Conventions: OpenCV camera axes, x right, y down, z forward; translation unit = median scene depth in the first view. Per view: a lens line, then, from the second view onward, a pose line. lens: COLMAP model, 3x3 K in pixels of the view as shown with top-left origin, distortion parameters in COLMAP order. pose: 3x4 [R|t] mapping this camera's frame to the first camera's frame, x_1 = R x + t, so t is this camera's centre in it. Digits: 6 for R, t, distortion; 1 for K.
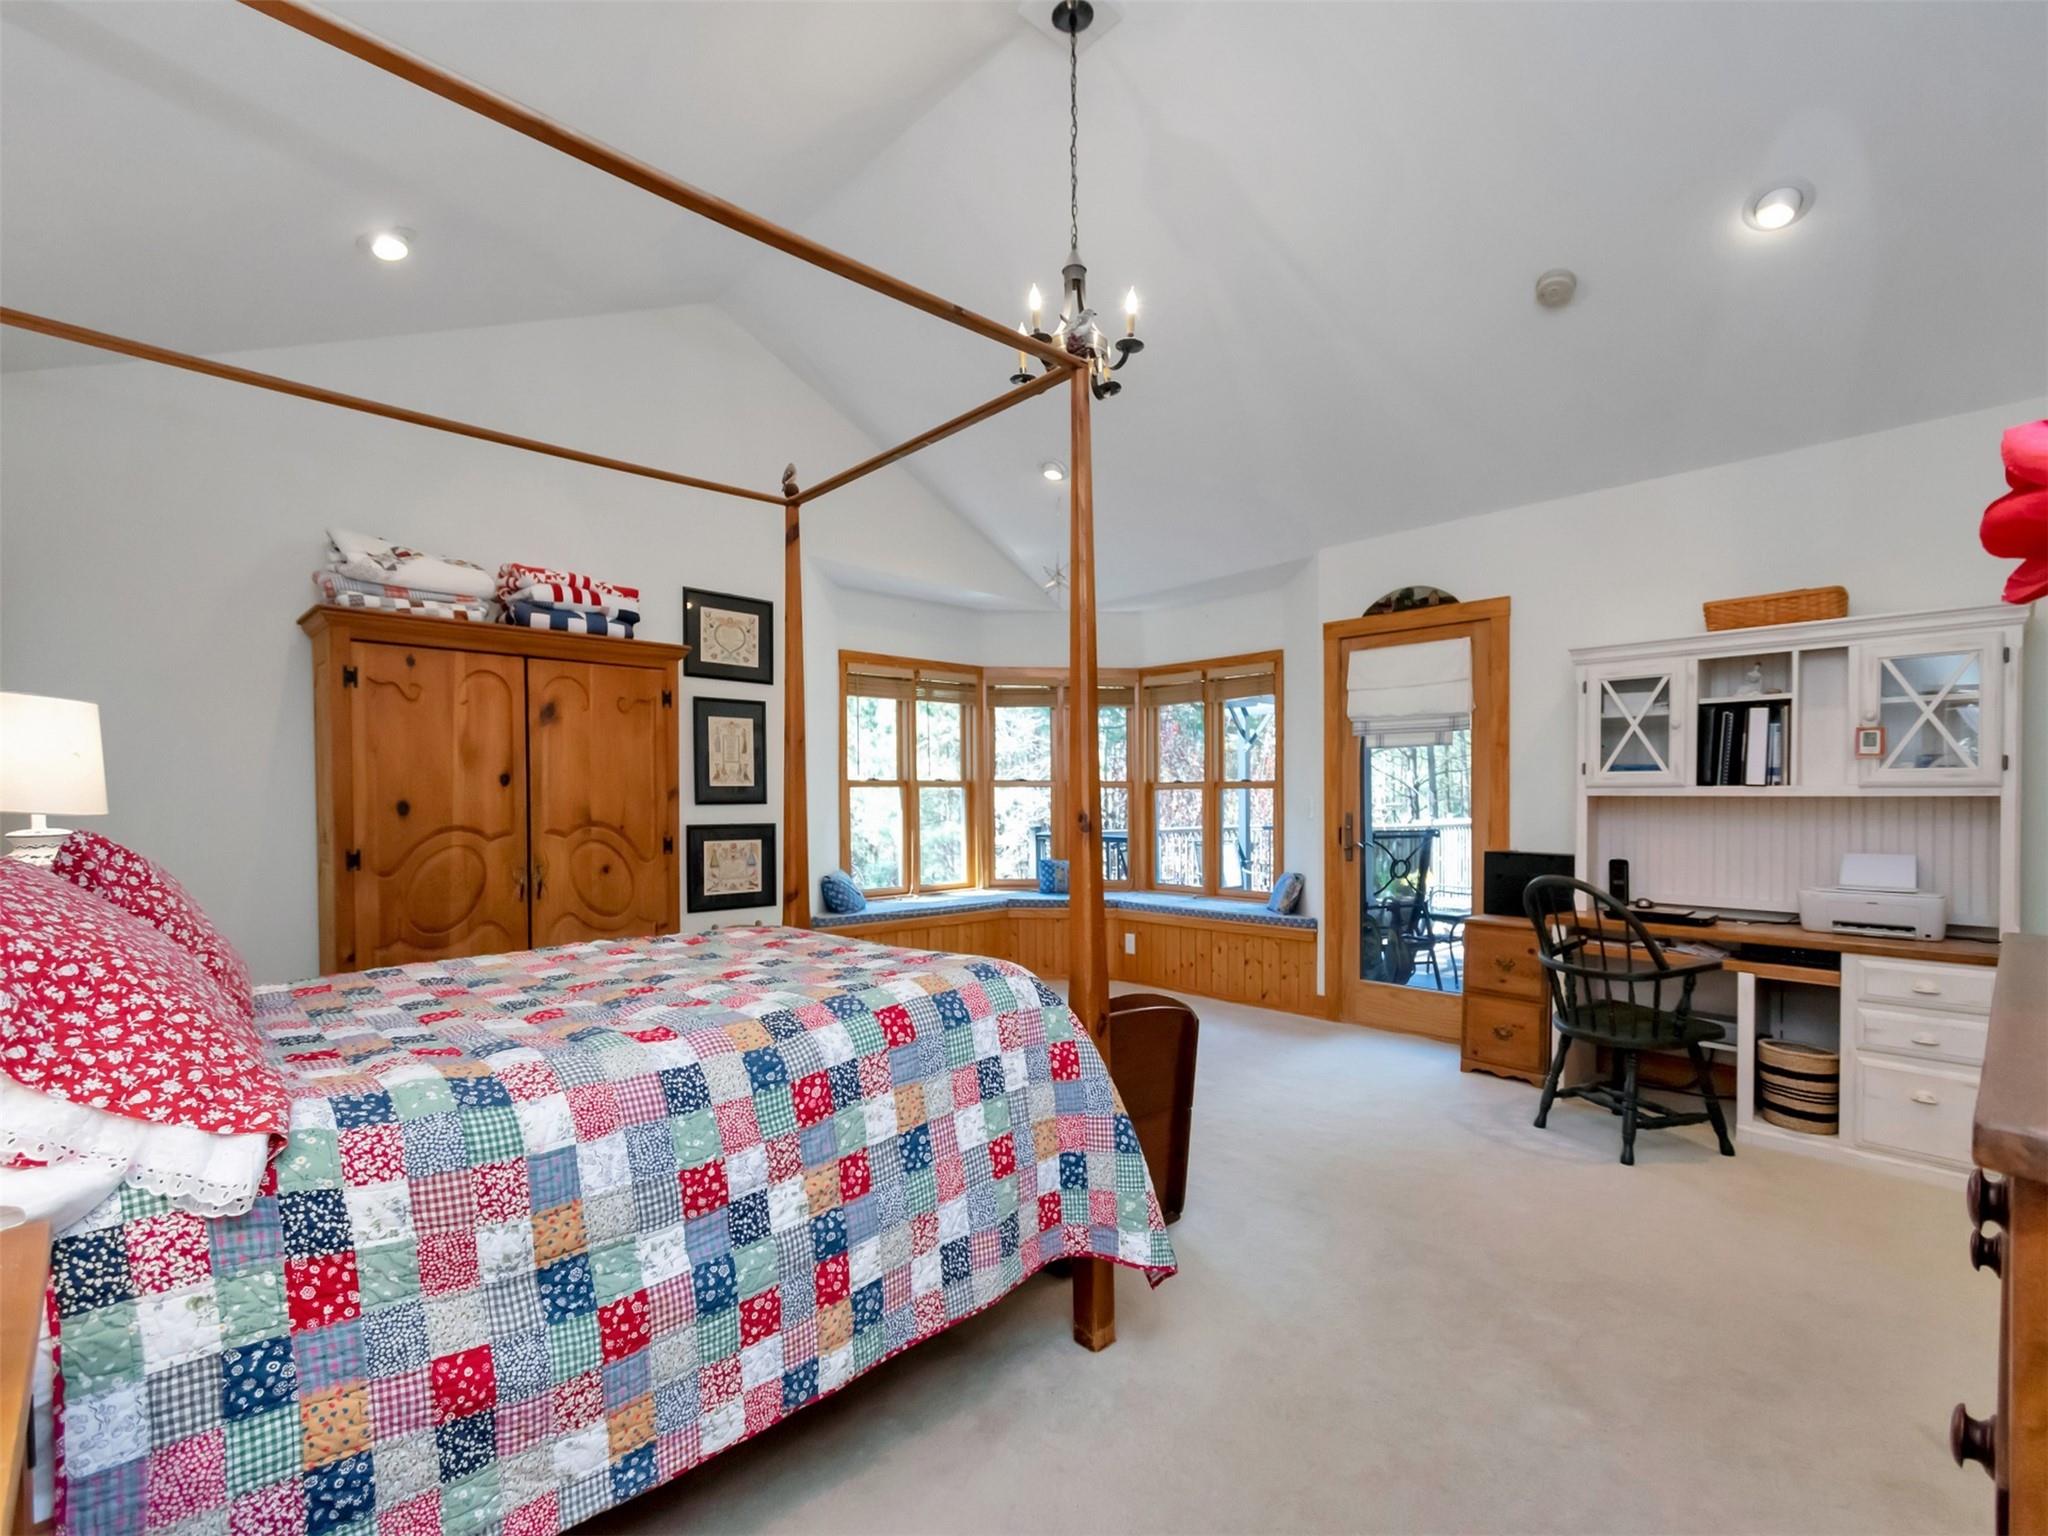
lens RADIAL K [[927.5, 0, 1071.1], [0, 927.5, 820.2], [0, 0, 1]] dist [0.004631, -0.001701]
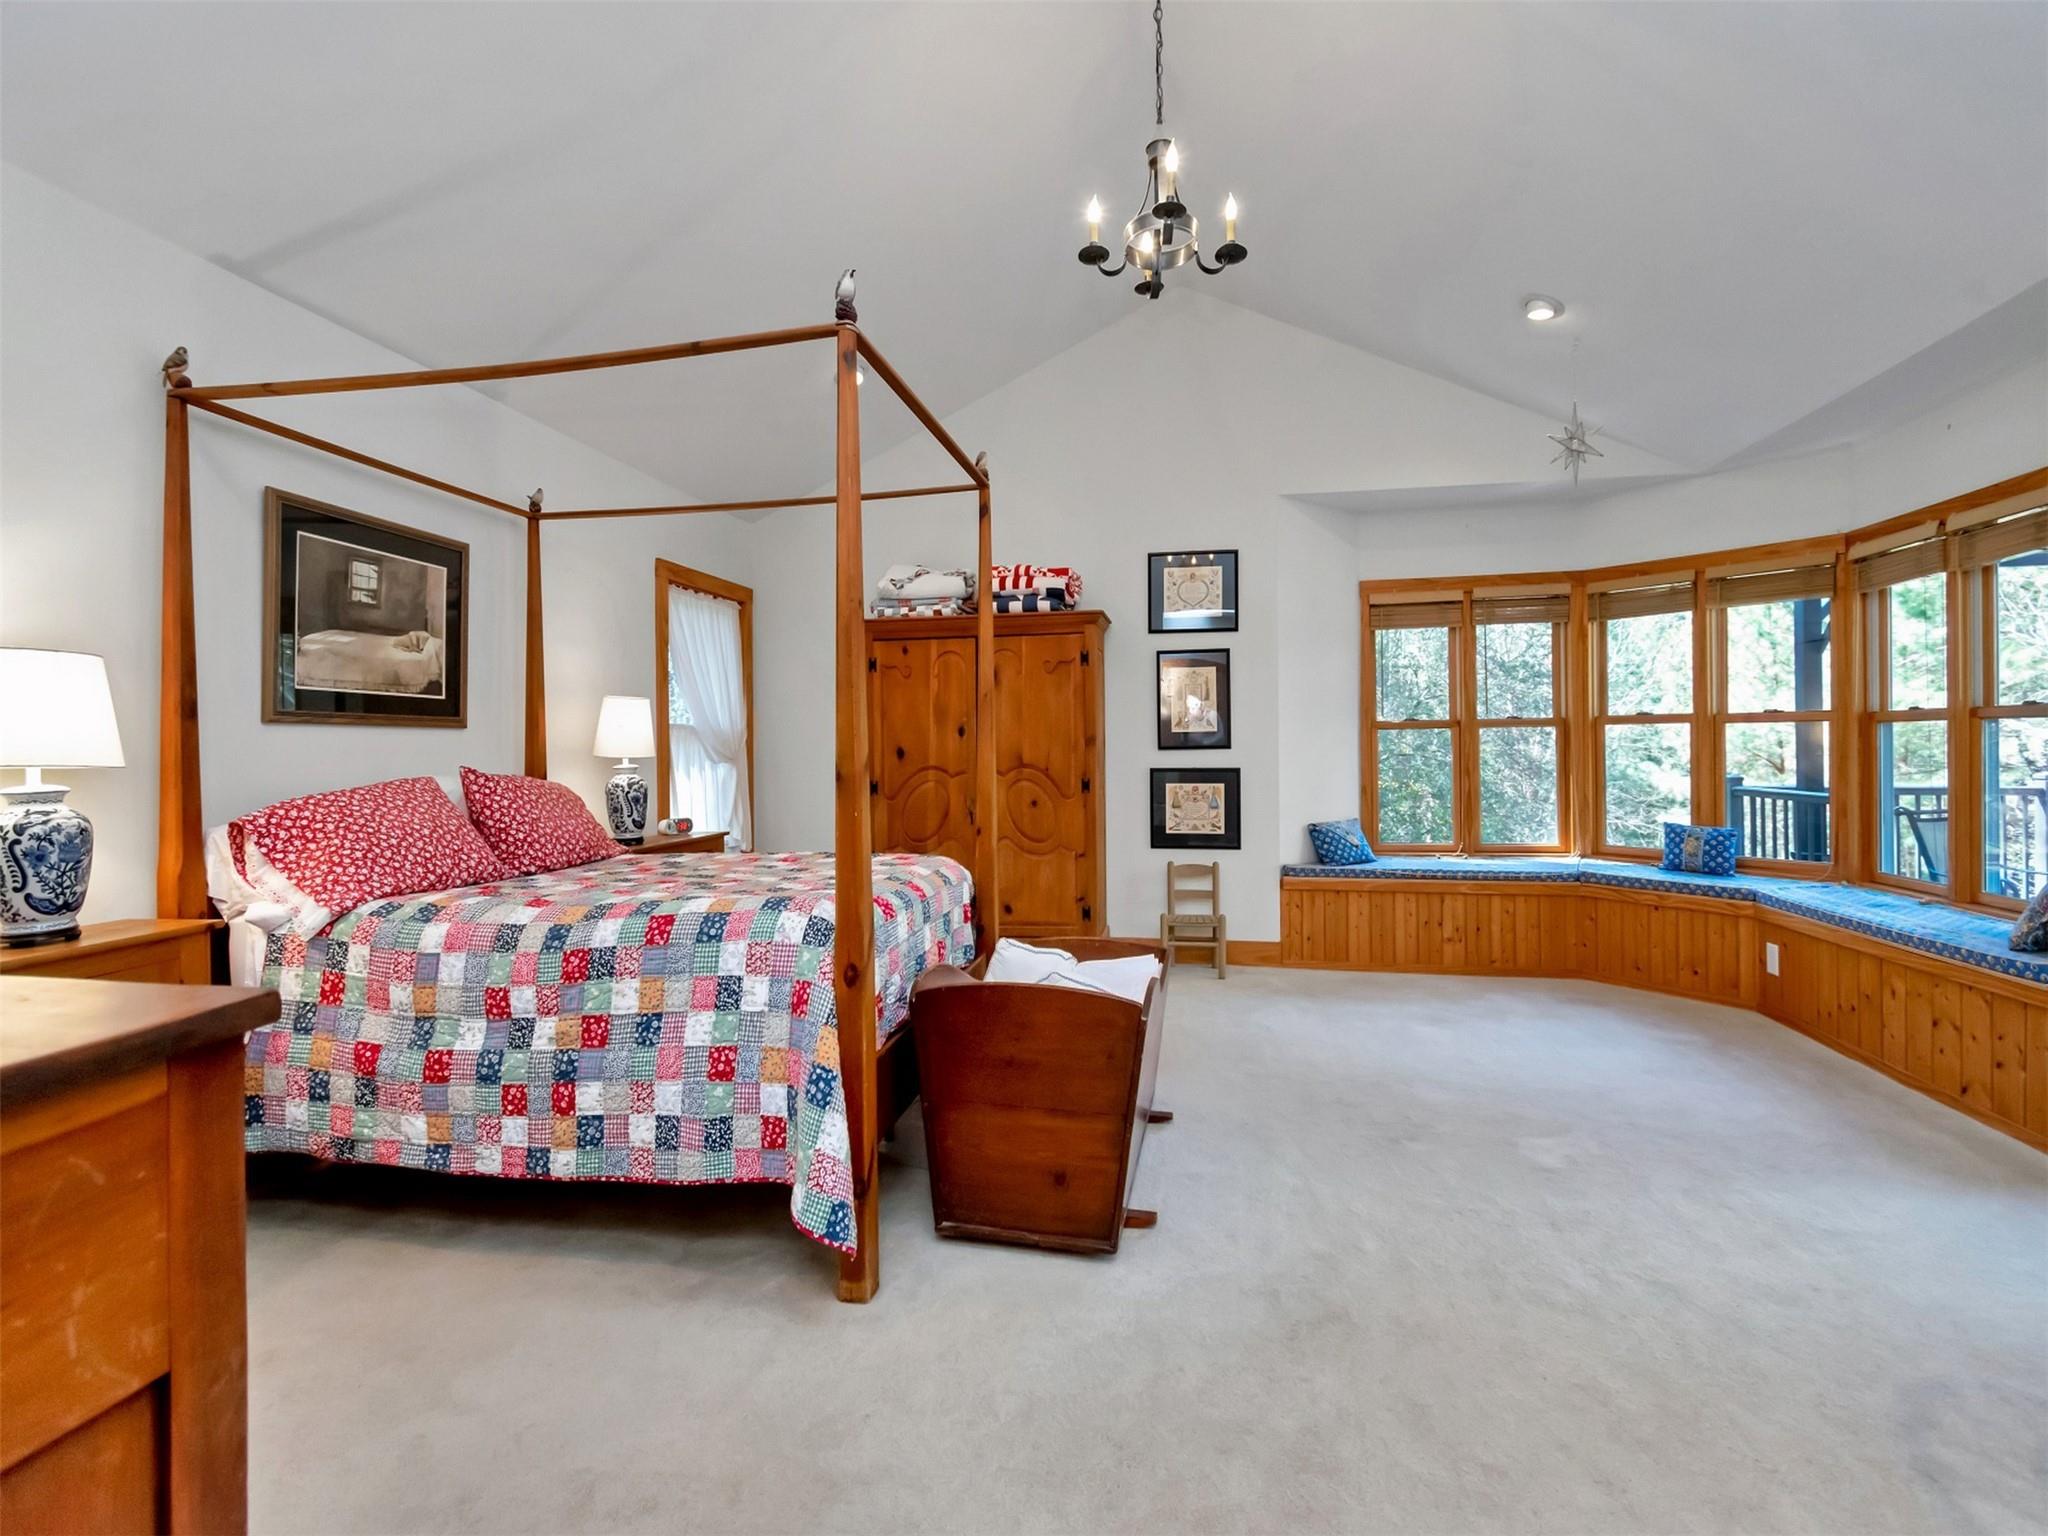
lens RADIAL K [[927.5, 0, 1026.6], [0, 927.5, 754.0], [0, 0, 1]] dist [0.004631, -0.001701]
pose [[0.562961, 0.002264, -0.826481, 1.051219], [-0.009376, 0.999949, -0.003647, -0.015460], [0.826430, 0.009802, 0.562954, 0.651328]]
